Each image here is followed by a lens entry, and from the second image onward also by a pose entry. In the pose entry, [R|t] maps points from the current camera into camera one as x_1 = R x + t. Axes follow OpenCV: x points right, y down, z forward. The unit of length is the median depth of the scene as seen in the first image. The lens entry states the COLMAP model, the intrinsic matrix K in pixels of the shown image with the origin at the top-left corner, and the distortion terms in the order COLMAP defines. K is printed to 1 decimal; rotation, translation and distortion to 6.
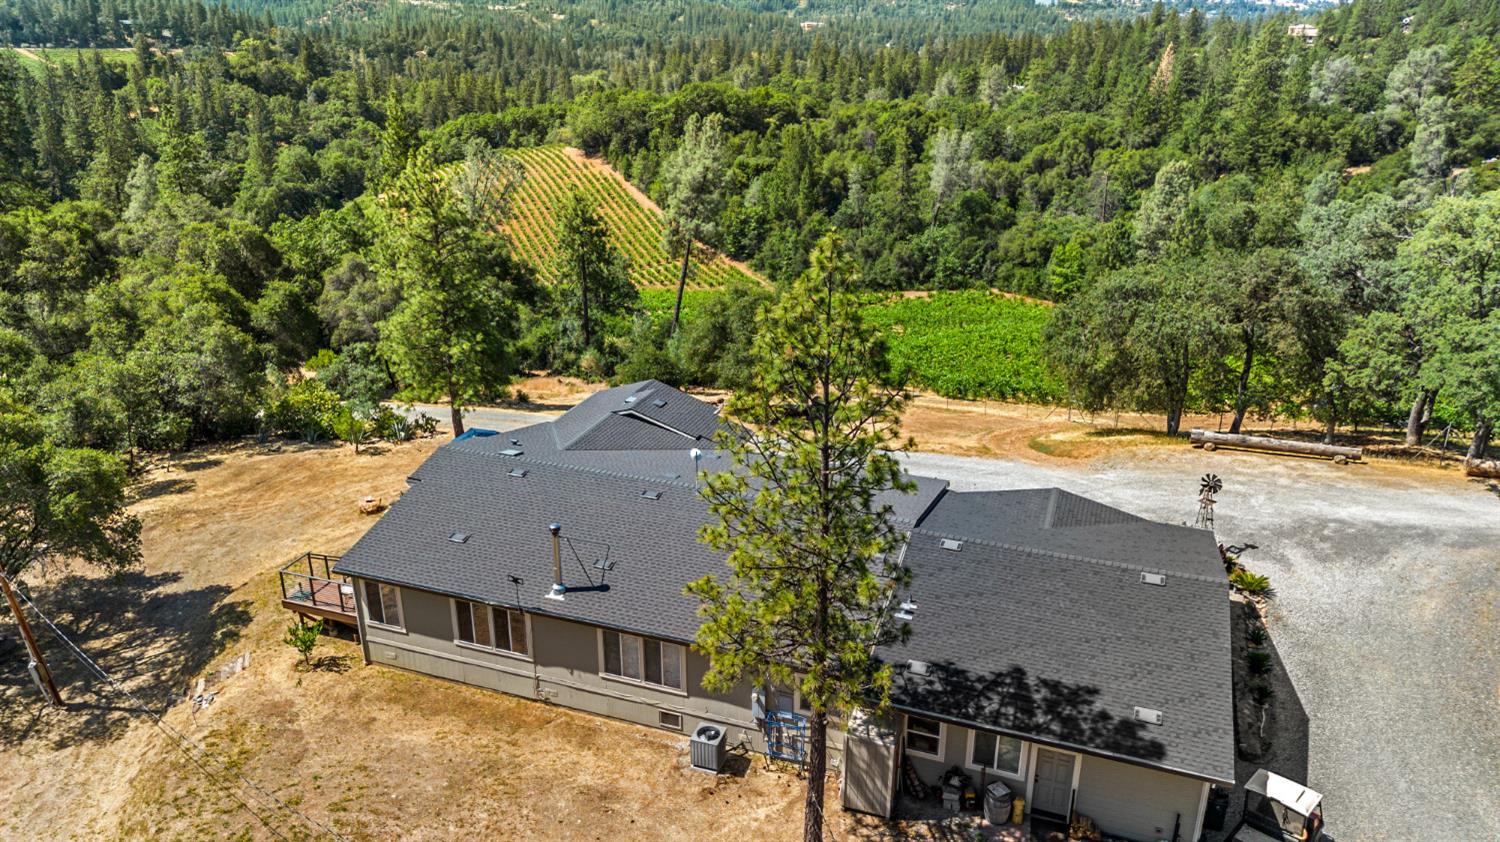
lens RADIAL K [[1066.9, 0, 743.8], [0, 1066.9, 420.5], [0, 0, 1]] dist [0.033283, -0.002676]
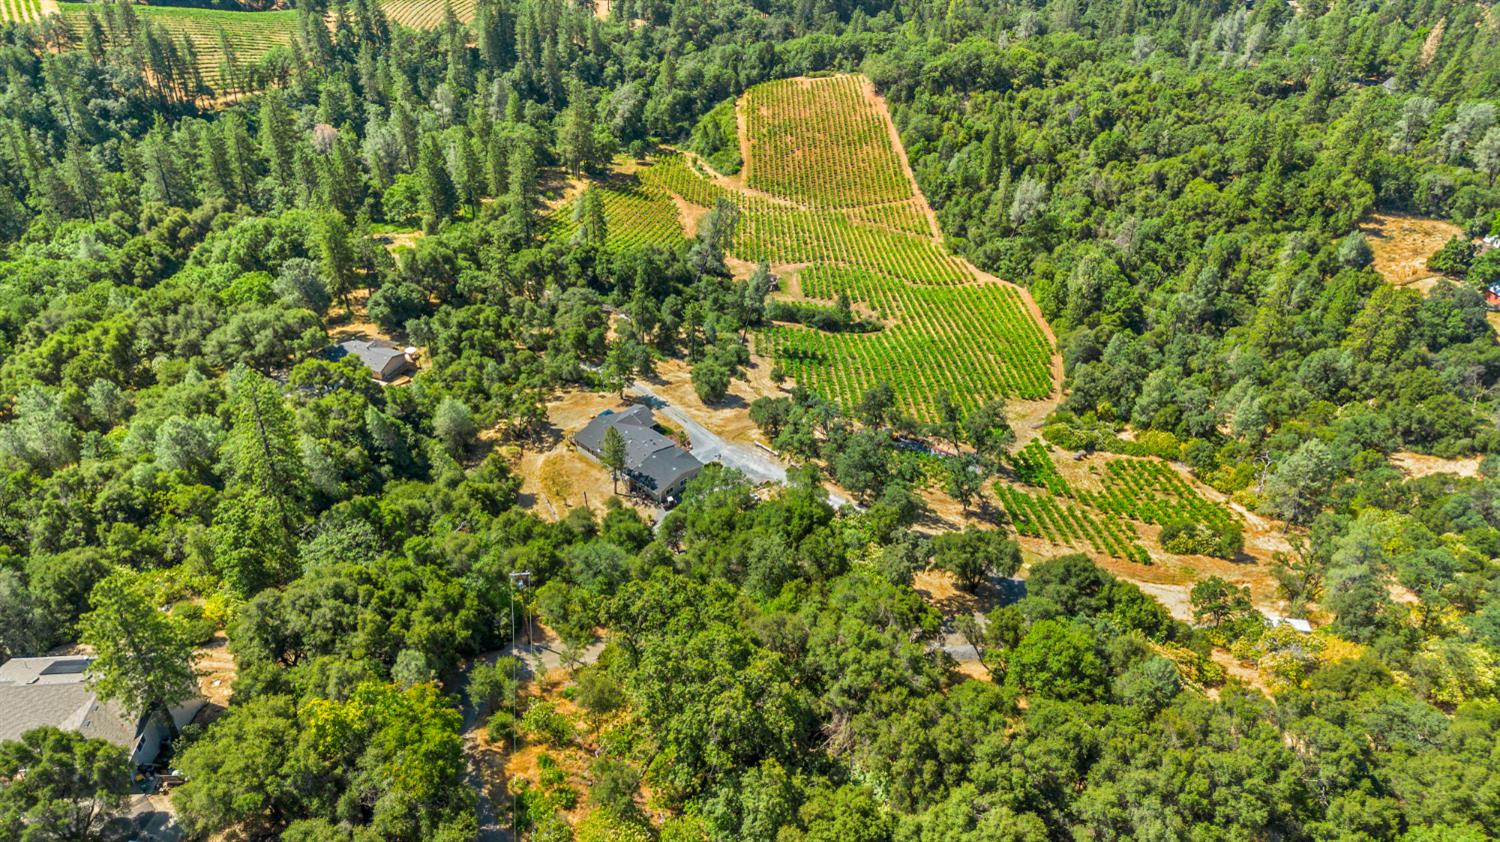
lens RADIAL K [[1066.9, 0, 743.8], [0, 1066.9, 420.5], [0, 0, 1]] dist [0.033283, -0.002676]
pose [[0.919060, 0.221244, -0.326159, 0.419559], [-0.143290, 0.958511, 0.246423, -0.268042], [0.367146, -0.179743, 0.912631, -0.712916]]
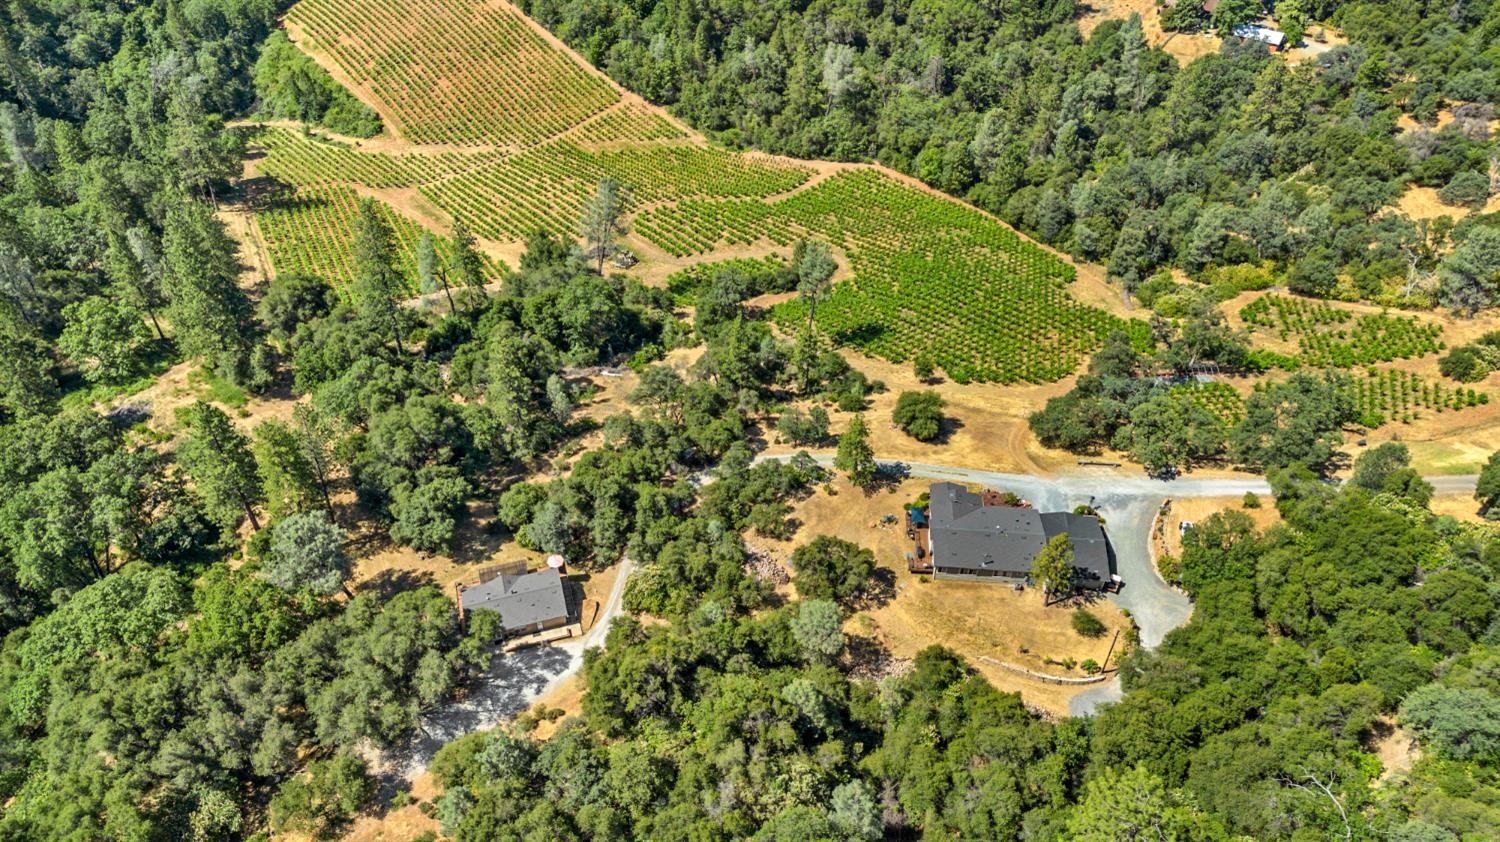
lens RADIAL K [[1066.9, 0, 743.8], [0, 1066.9, 420.5], [0, 0, 1]] dist [0.033283, -0.002676]
pose [[0.962424, -0.184441, 0.199305, -0.316784], [0.100729, 0.924060, 0.368736, -0.360077], [-0.252180, -0.334805, 0.907916, -0.453960]]
